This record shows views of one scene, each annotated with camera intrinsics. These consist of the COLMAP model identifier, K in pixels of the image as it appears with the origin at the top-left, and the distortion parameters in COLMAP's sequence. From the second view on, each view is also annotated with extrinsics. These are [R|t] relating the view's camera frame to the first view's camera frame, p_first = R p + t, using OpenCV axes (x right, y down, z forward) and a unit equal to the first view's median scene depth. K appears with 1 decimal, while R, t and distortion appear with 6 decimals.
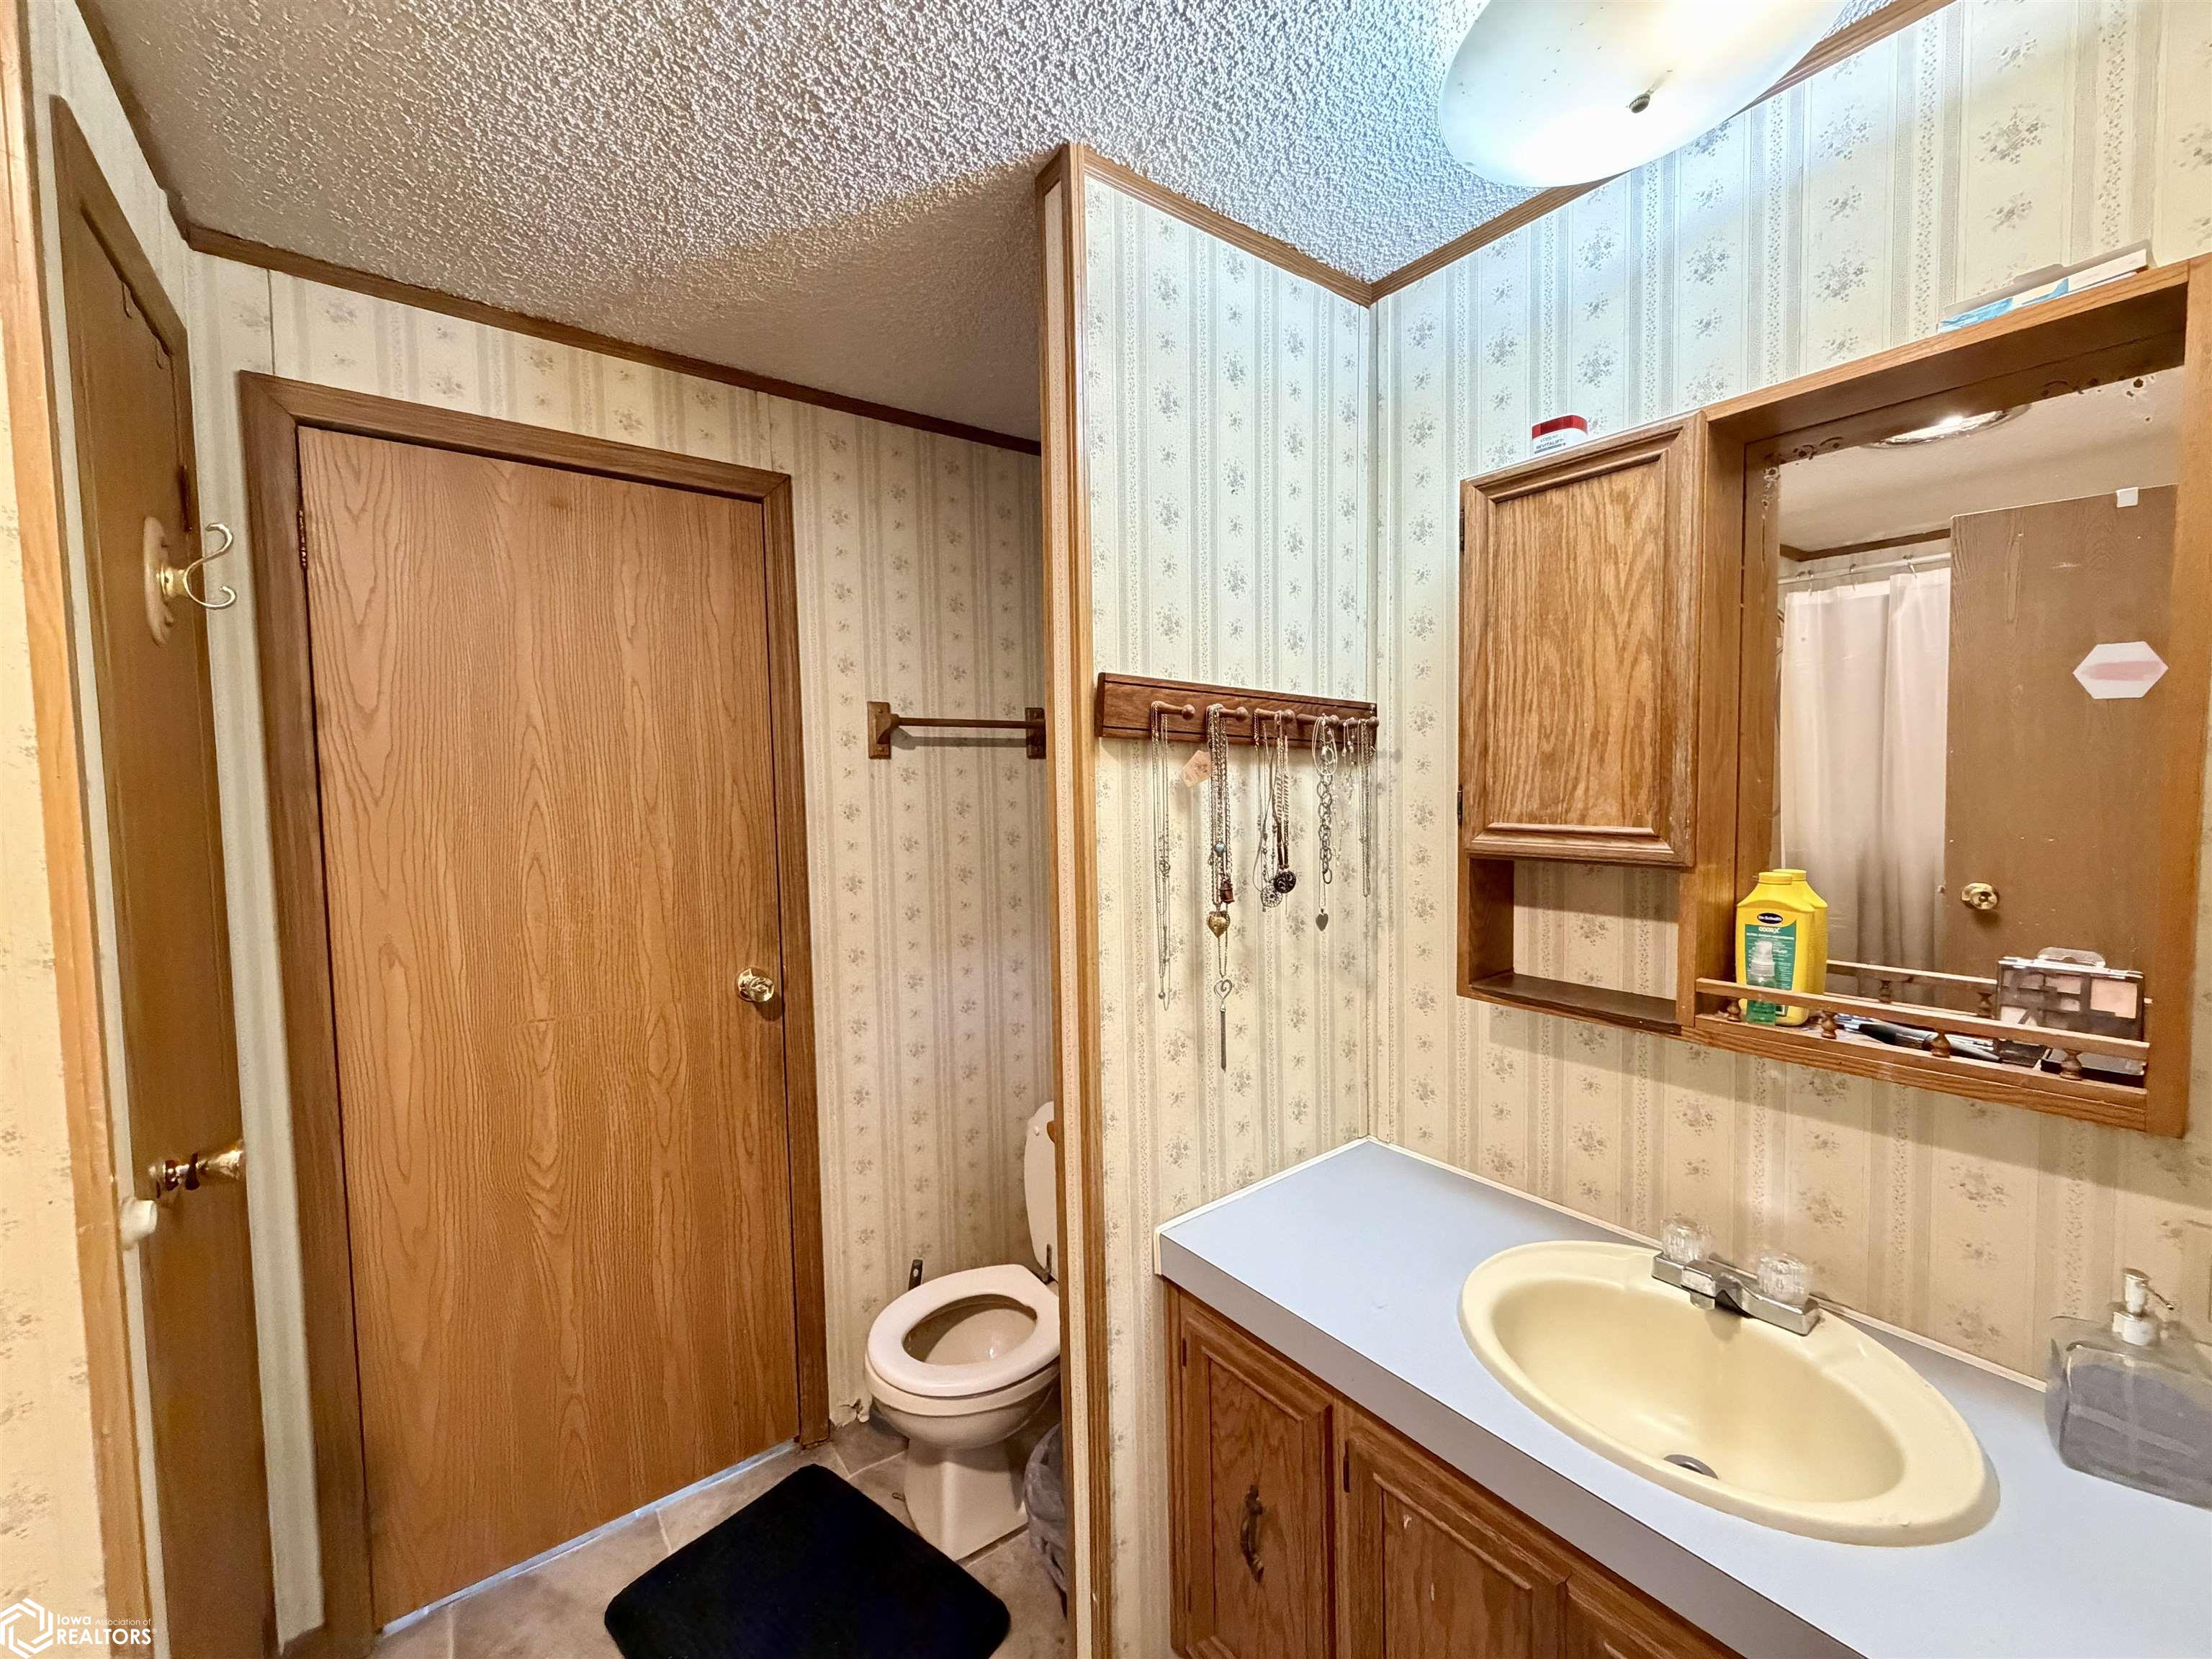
lens RADIAL K [[881.4, 0, 1103.6], [0, 881.4, 825.4], [0, 0, 1]] dist [-0.000577, 0.000302]
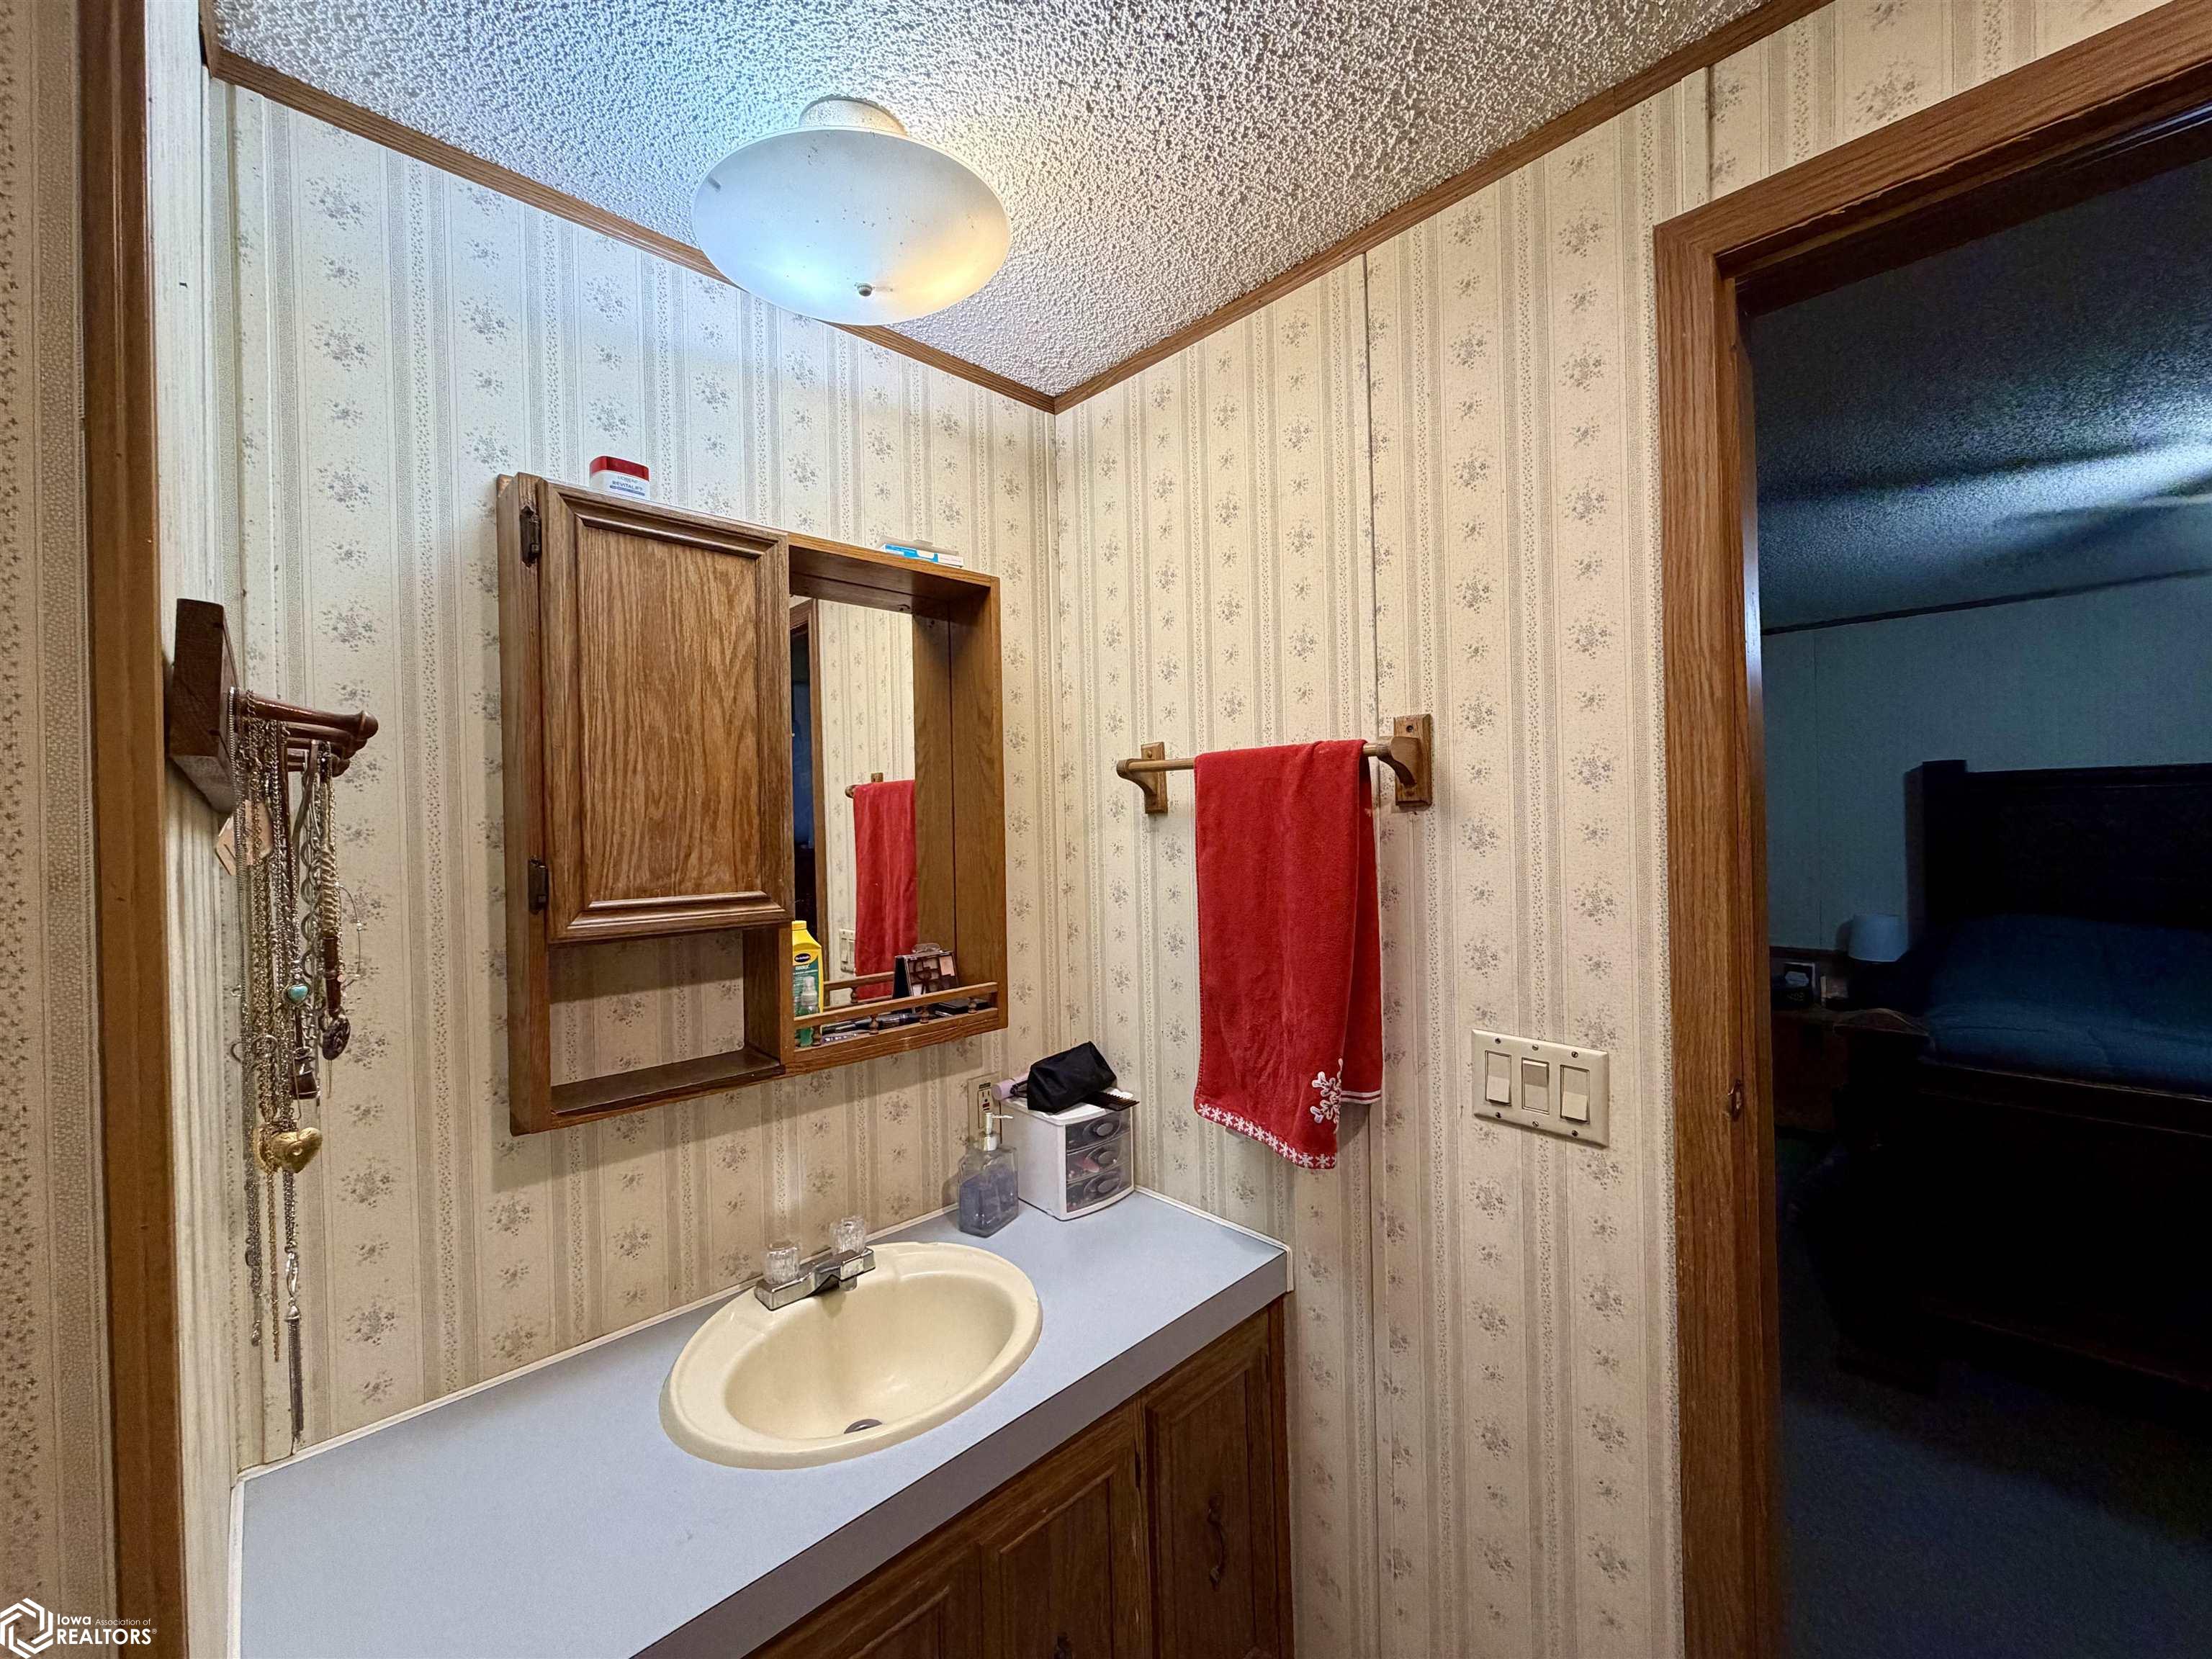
lens RADIAL K [[881.4, 0, 1103.6], [0, 881.4, 825.4], [0, 0, 1]] dist [-0.000577, 0.000302]
pose [[-0.115390, 0.016460, 0.993184, -0.484661], [0.074642, 0.997179, -0.007855, -0.035641], [-0.990512, 0.073227, -0.116293, 0.670354]]
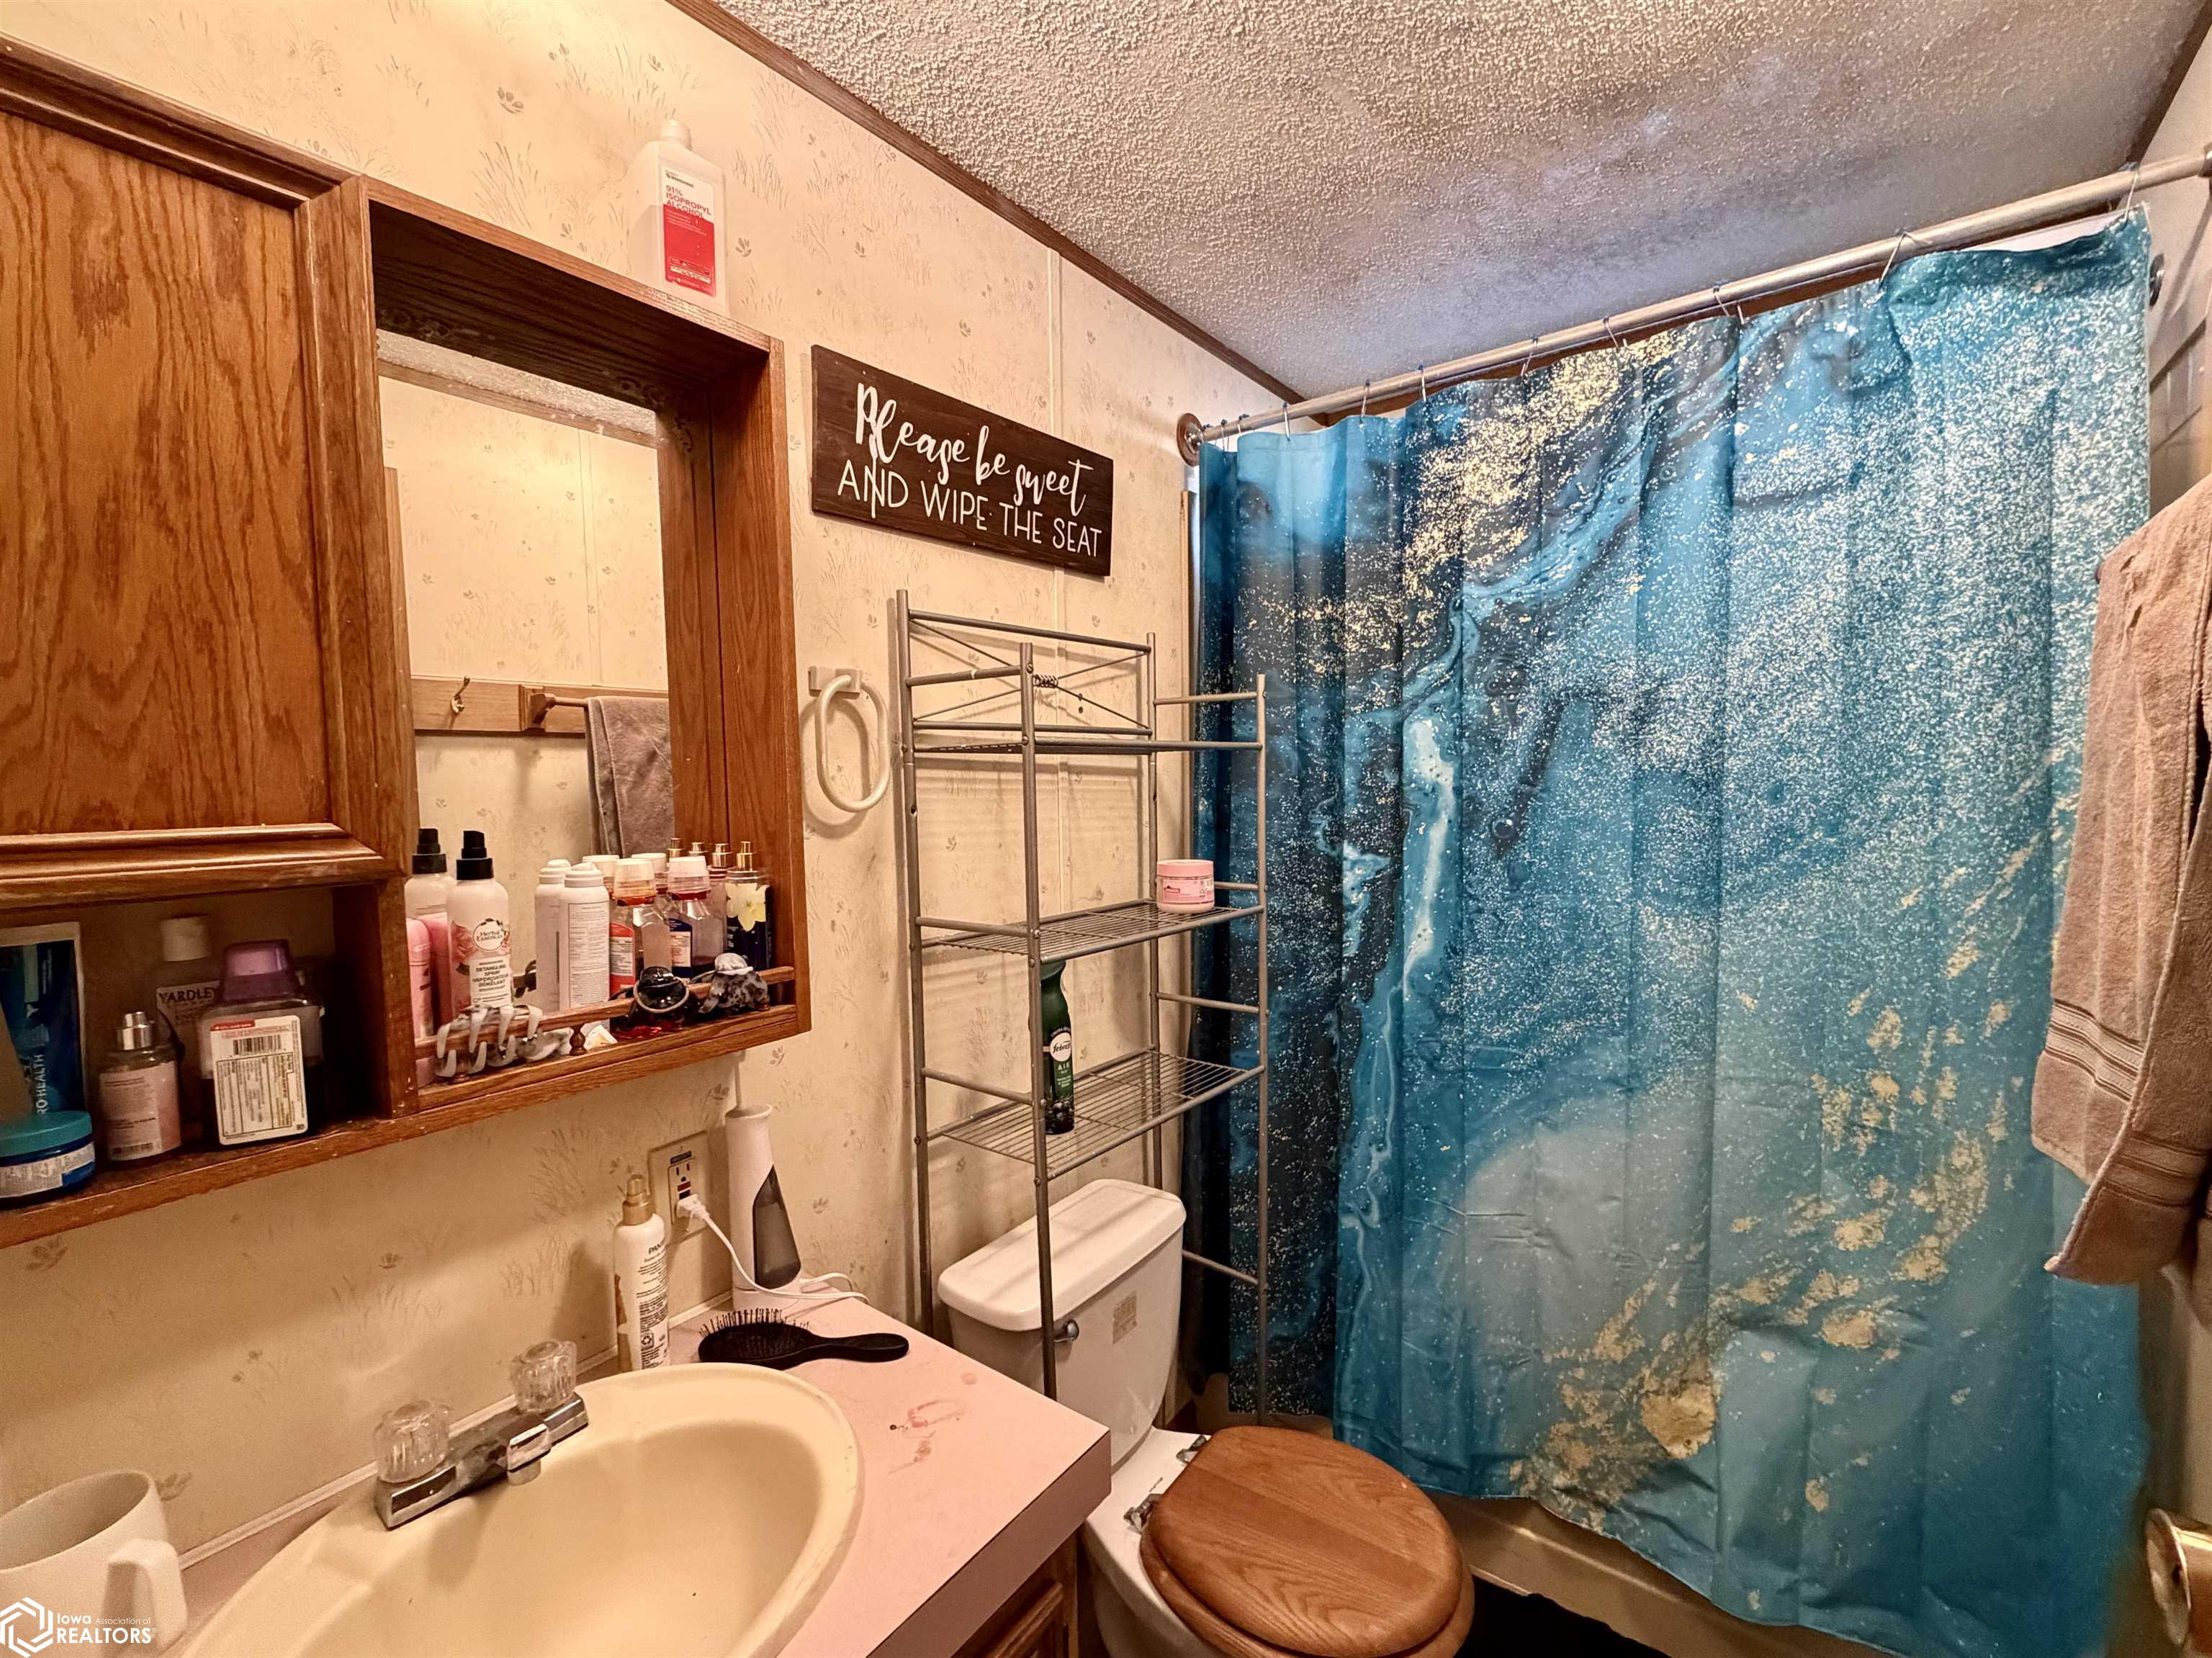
lens RADIAL K [[941.9, 0, 1106.0], [0, 941.9, 829.0], [0, 0, 1]] dist [-0.001459, -0.000238]
pose [[-0.263350, -0.035654, 0.964041, -0.137176], [0.073112, 0.995705, 0.056797, 0.009367], [-0.961926, 0.085441, -0.259613, 0.623851]]
